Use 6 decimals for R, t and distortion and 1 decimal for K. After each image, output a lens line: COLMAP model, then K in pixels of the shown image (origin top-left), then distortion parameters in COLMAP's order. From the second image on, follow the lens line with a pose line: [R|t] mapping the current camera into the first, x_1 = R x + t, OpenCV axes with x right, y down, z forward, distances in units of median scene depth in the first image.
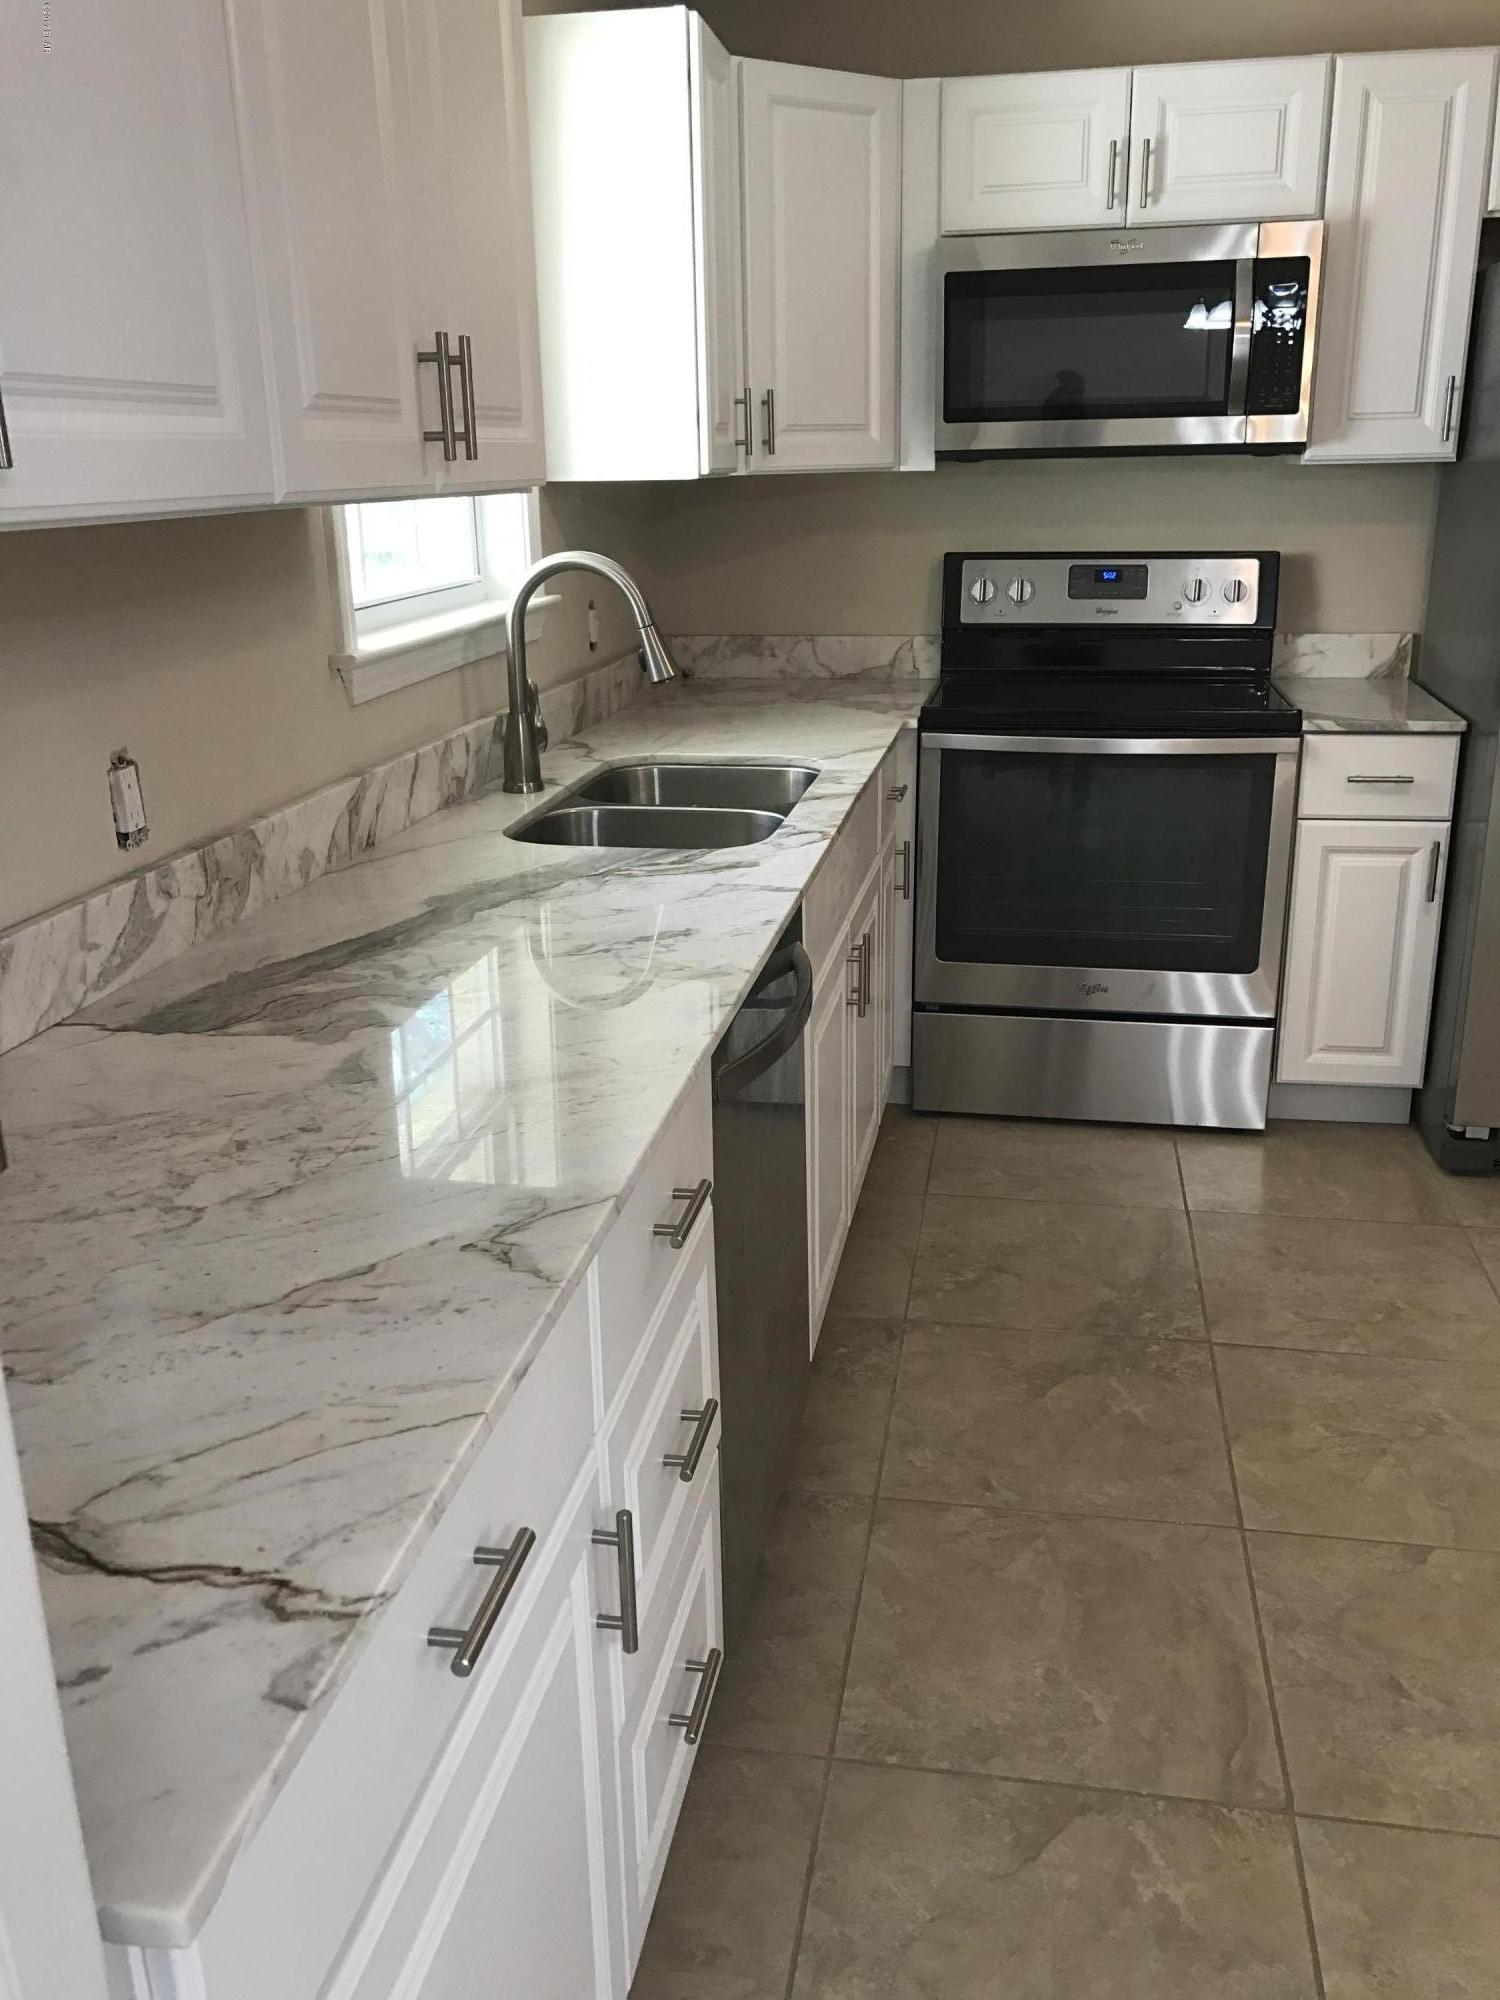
lens RADIAL K [[1696.0, 0, 750.0], [0, 1696.0, 1000.0], [0, 0, 1]] dist [-0.002097, -0.001308]
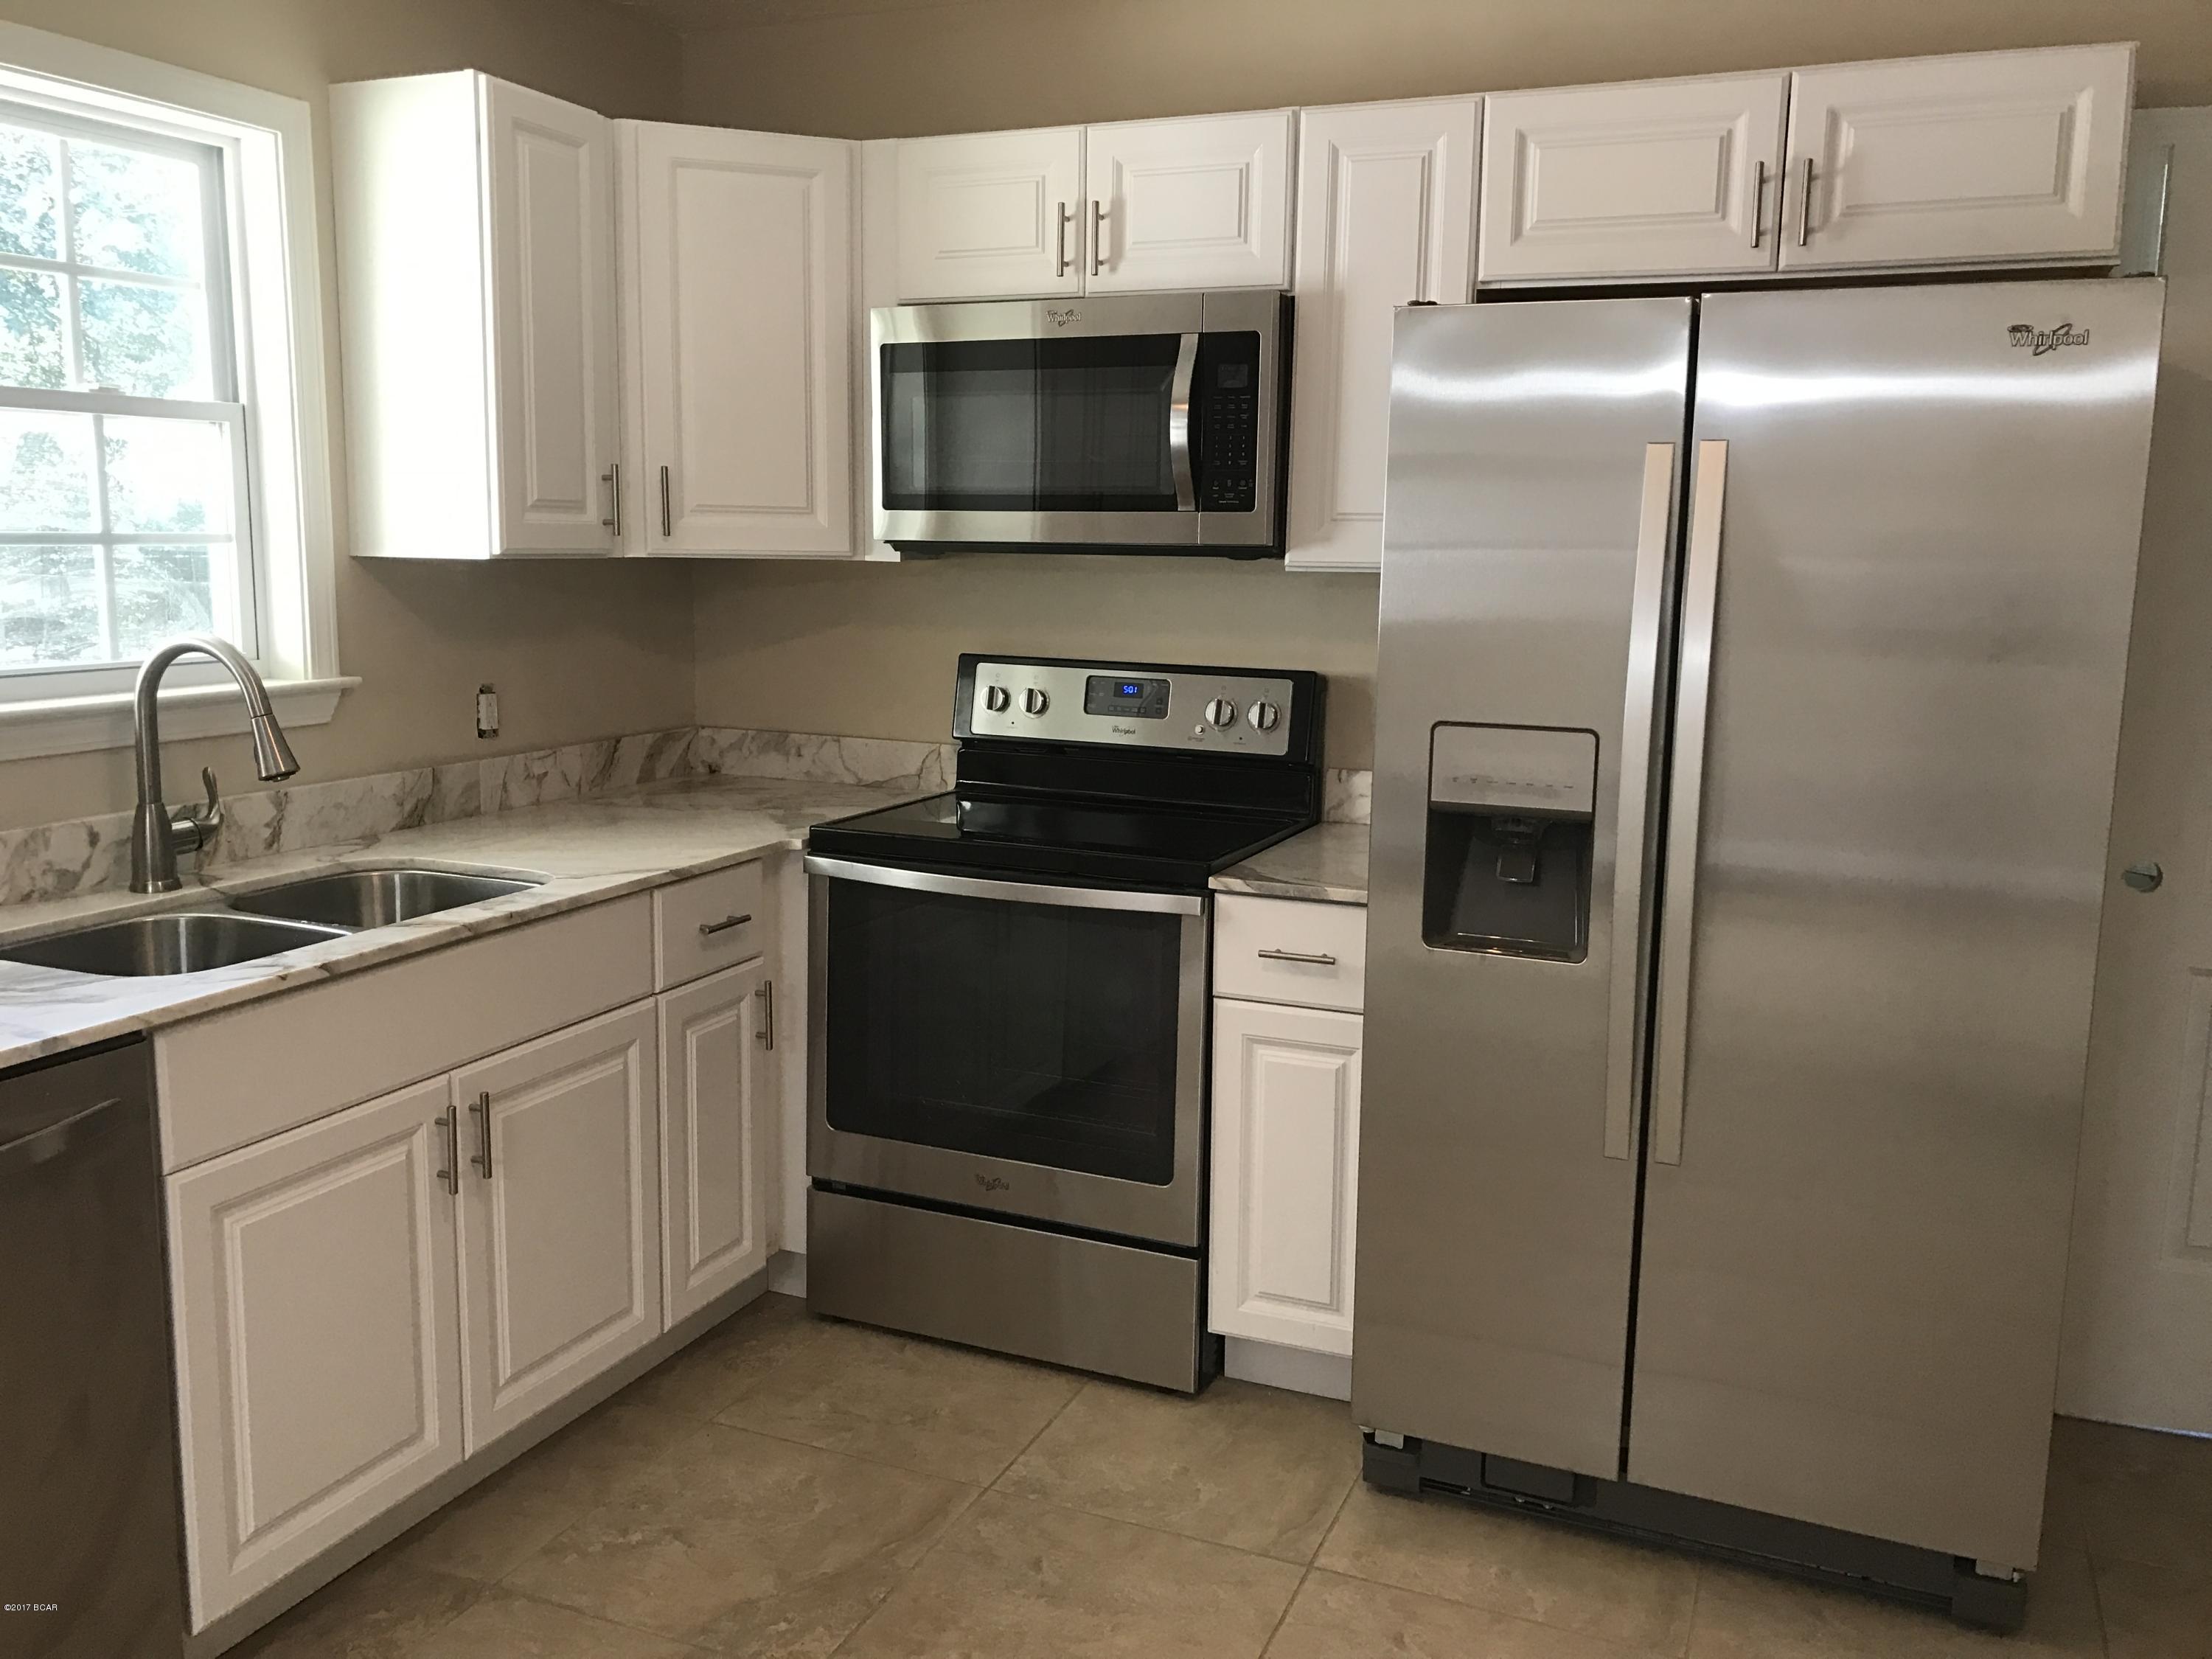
lens RADIAL K [[1852.3, 0, 1097.4], [0, 1852.3, 813.3], [0, 0, 1]] dist [0.016670, -0.006366]
pose [[0.974641, 0.068564, -0.213013, 0.623009], [-0.101143, 0.984097, -0.146023, -0.081529], [0.199613, 0.163865, 0.966076, 0.177429]]
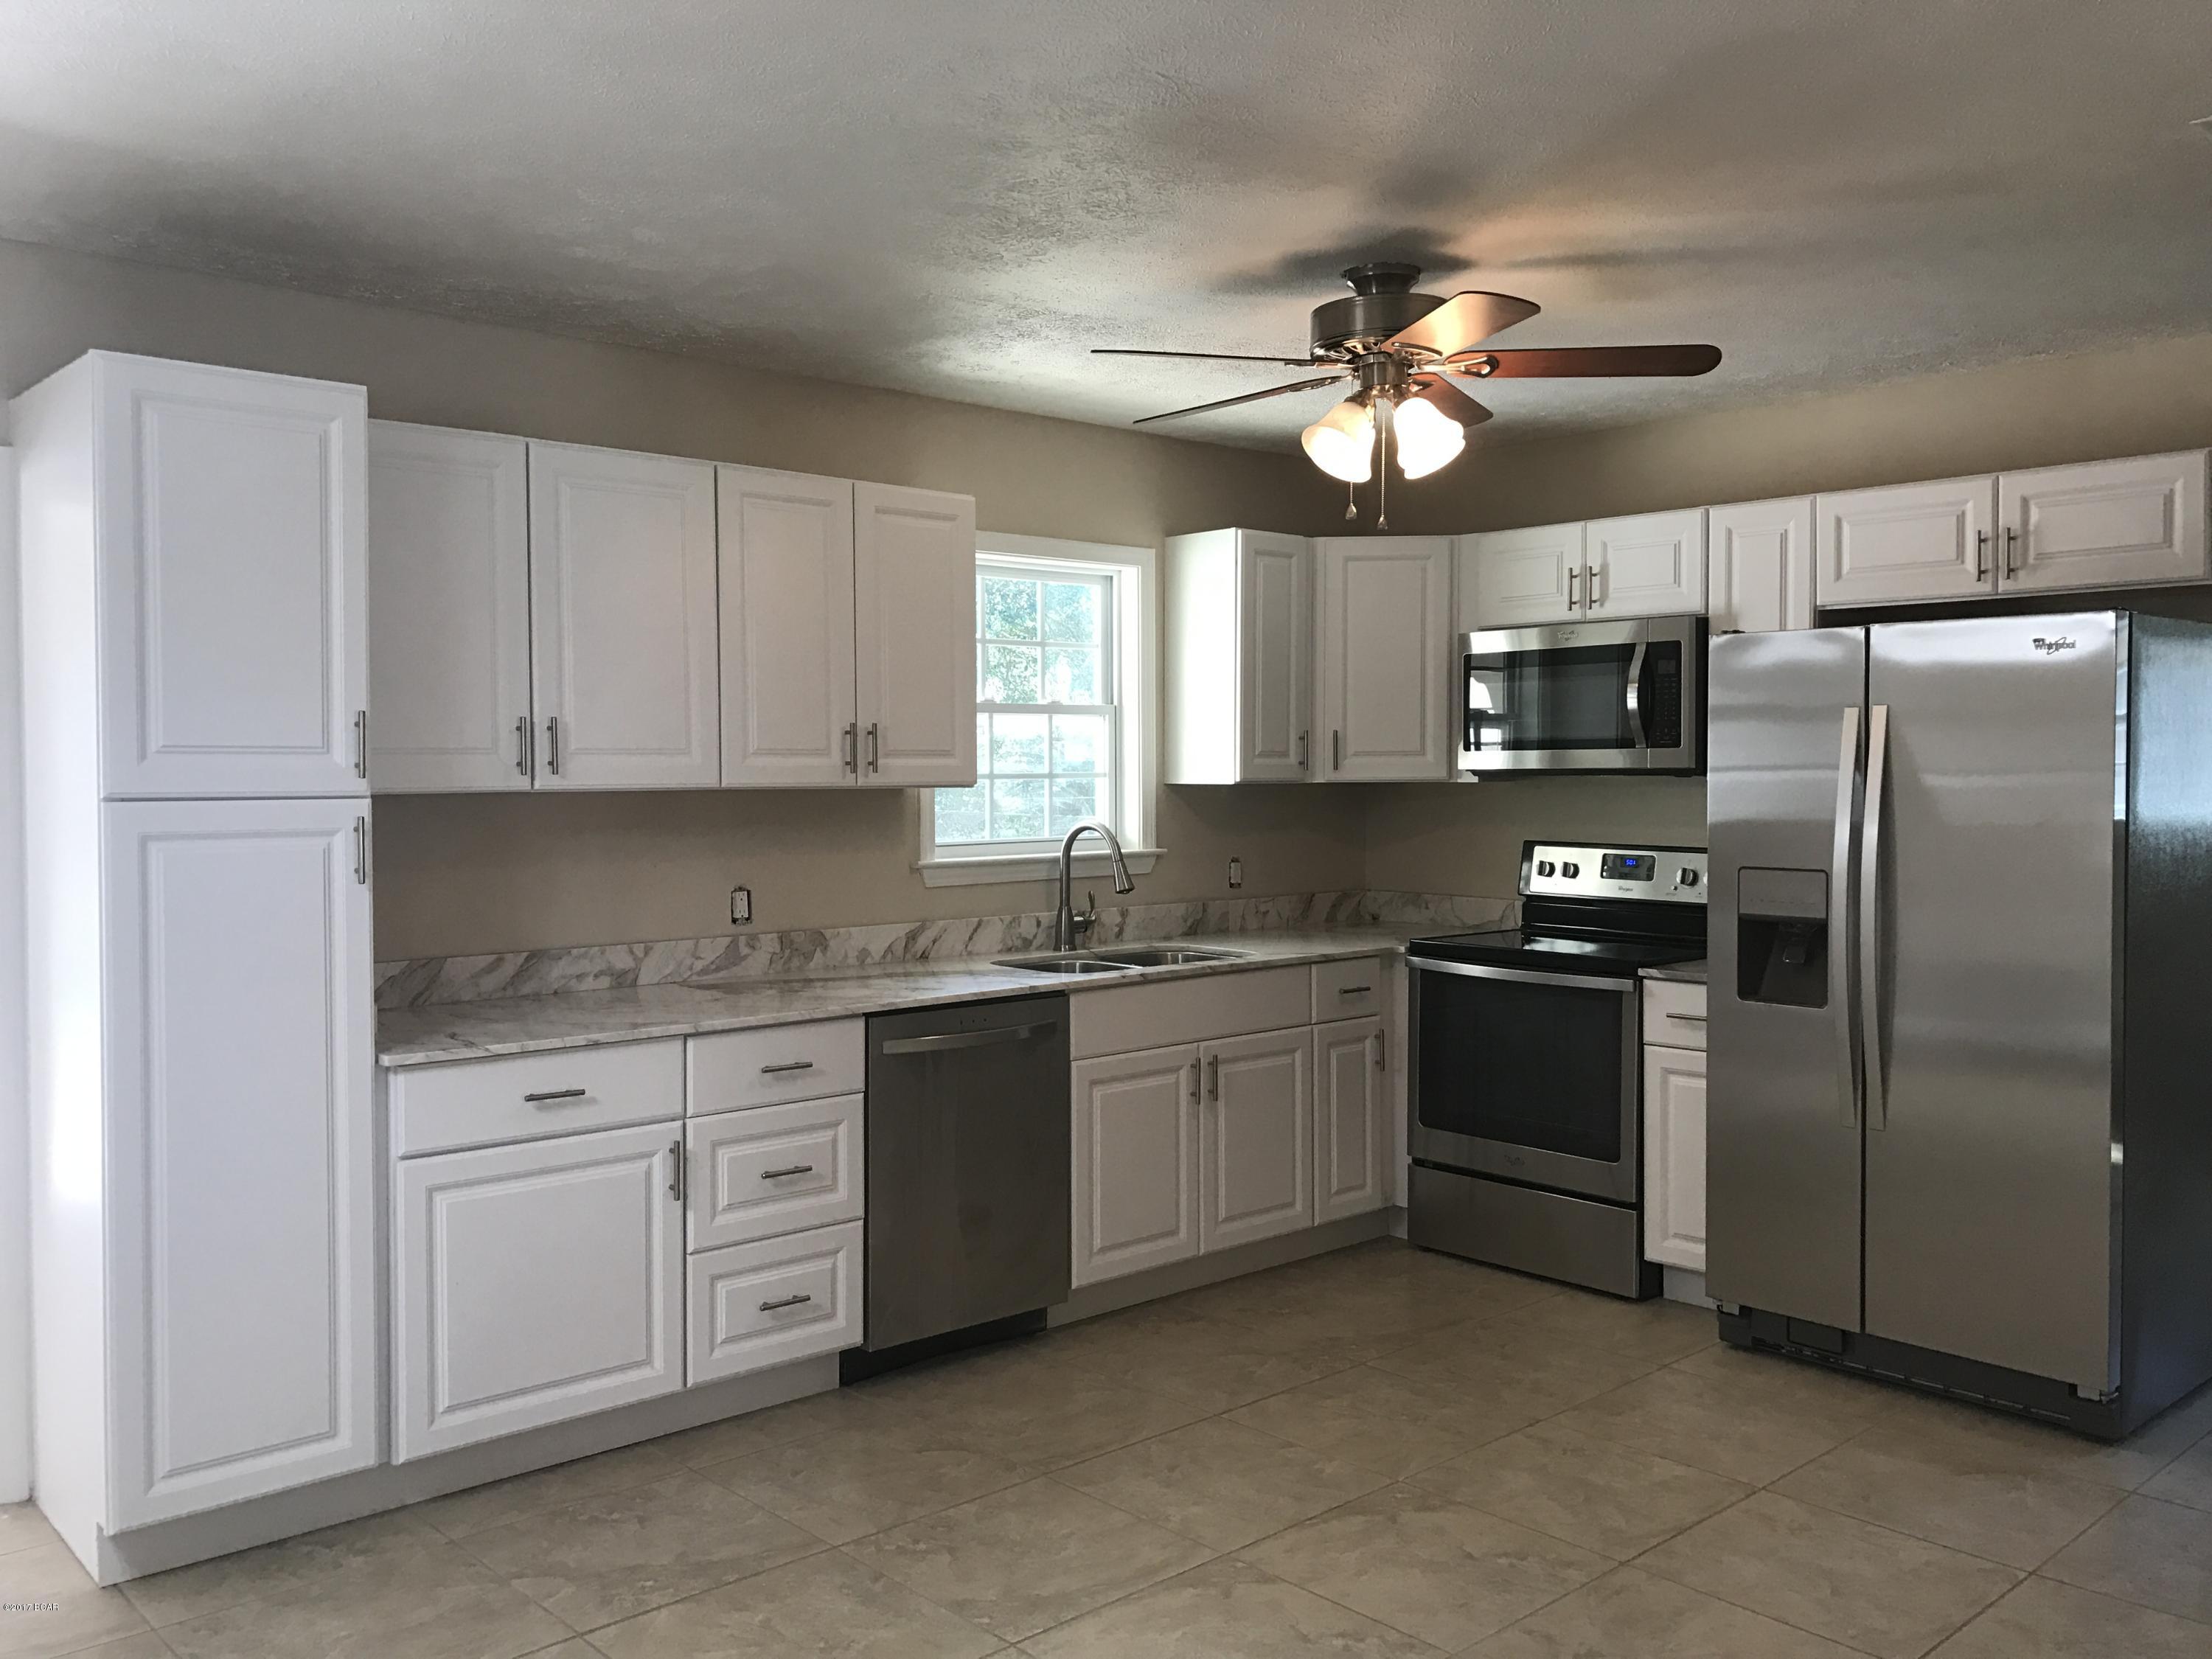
lens RADIAL K [[1824.5, 0, 1044.7], [0, 1824.5, 823.3], [0, 0, 1]] dist [0.032168, -0.005913]
pose [[0.780445, 0.038648, -0.624029, 1.159787], [-0.203321, 0.959526, -0.194859, 0.137662], [0.591241, 0.278955, 0.756715, -0.539049]]
